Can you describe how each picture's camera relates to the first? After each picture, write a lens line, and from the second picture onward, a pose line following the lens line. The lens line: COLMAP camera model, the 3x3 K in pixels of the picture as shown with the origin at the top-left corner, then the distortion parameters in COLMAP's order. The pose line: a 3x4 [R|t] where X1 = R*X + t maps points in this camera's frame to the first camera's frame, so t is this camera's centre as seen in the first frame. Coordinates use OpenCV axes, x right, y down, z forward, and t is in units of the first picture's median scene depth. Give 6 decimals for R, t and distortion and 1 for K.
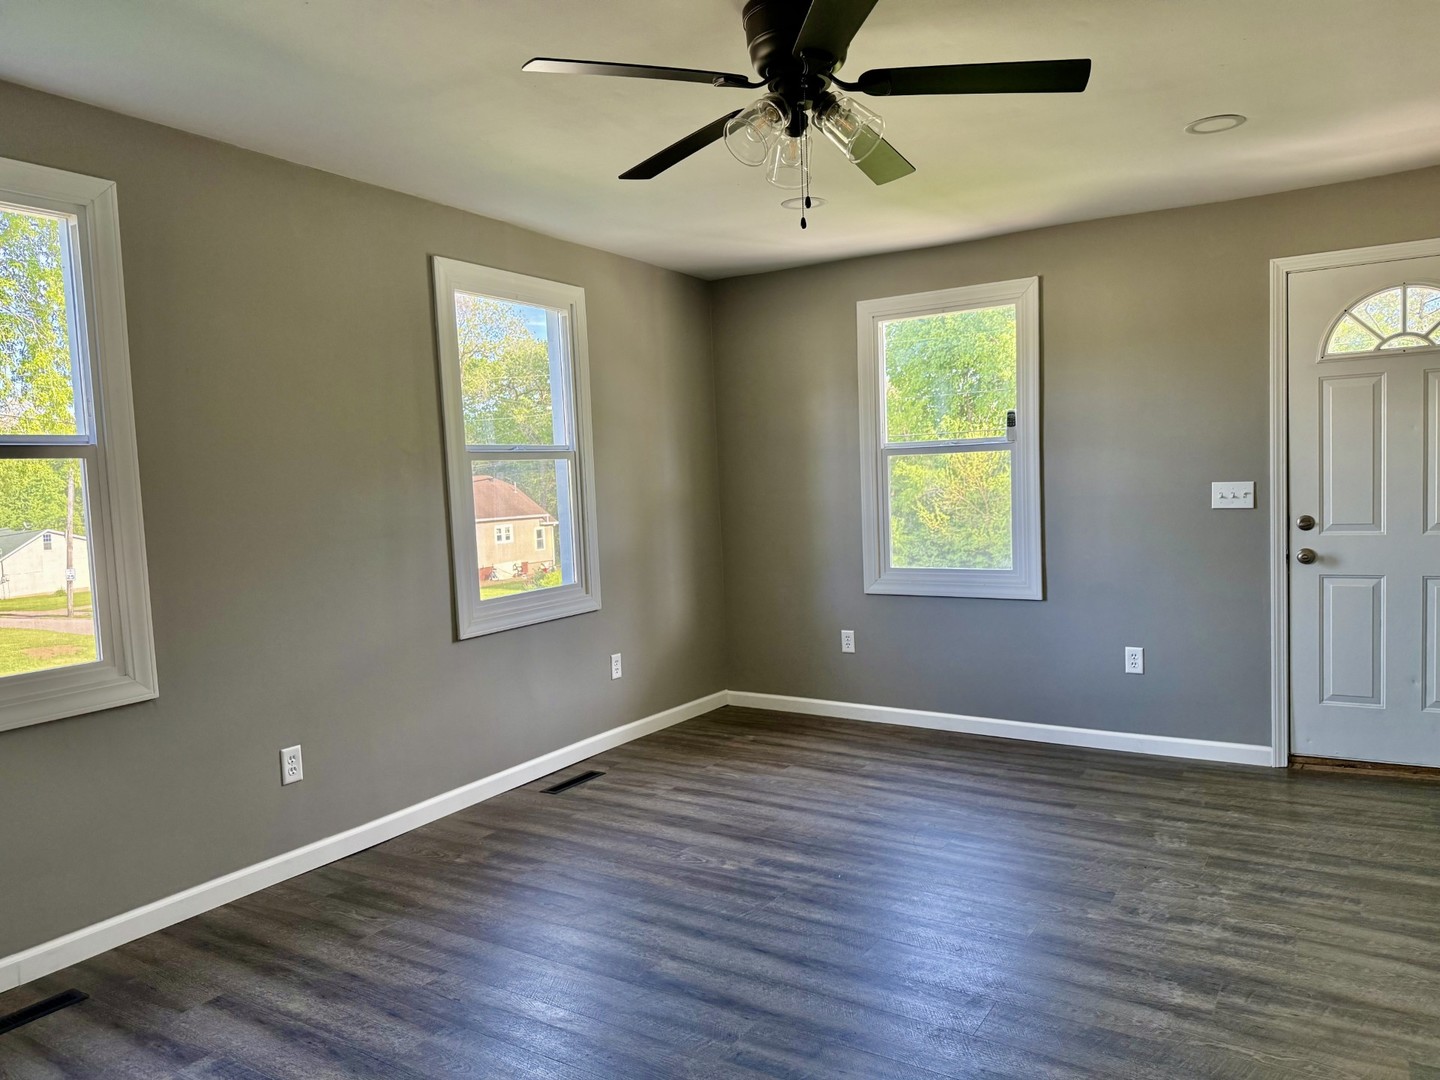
lens RADIAL K [[1025.5, 0, 721.7], [0, 1025.5, 534.3], [0, 0, 1]] dist [0.118569, -0.095638]
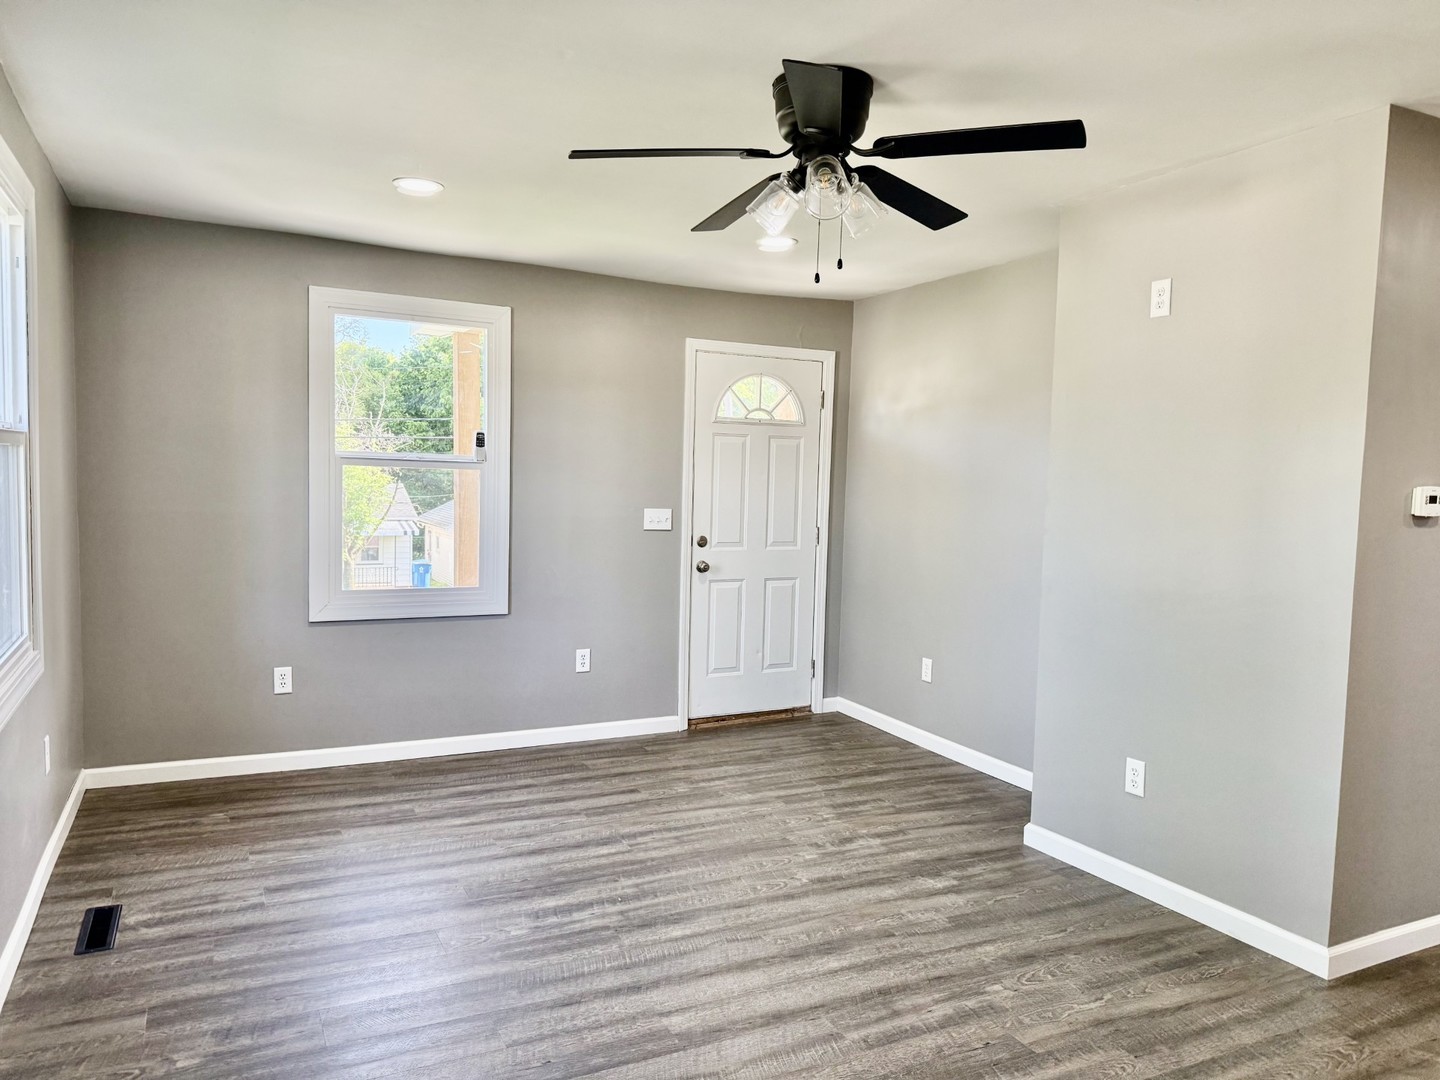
lens RADIAL K [[1025.5, 0, 727.1], [0, 1025.5, 527.1], [0, 0, 1]] dist [0.118569, -0.095638]
pose [[0.530575, 0.008576, 0.847595, -0.528633], [0.003896, 0.999914, -0.012555, -0.012340], [-0.847629, 0.009963, 0.530496, 0.291335]]
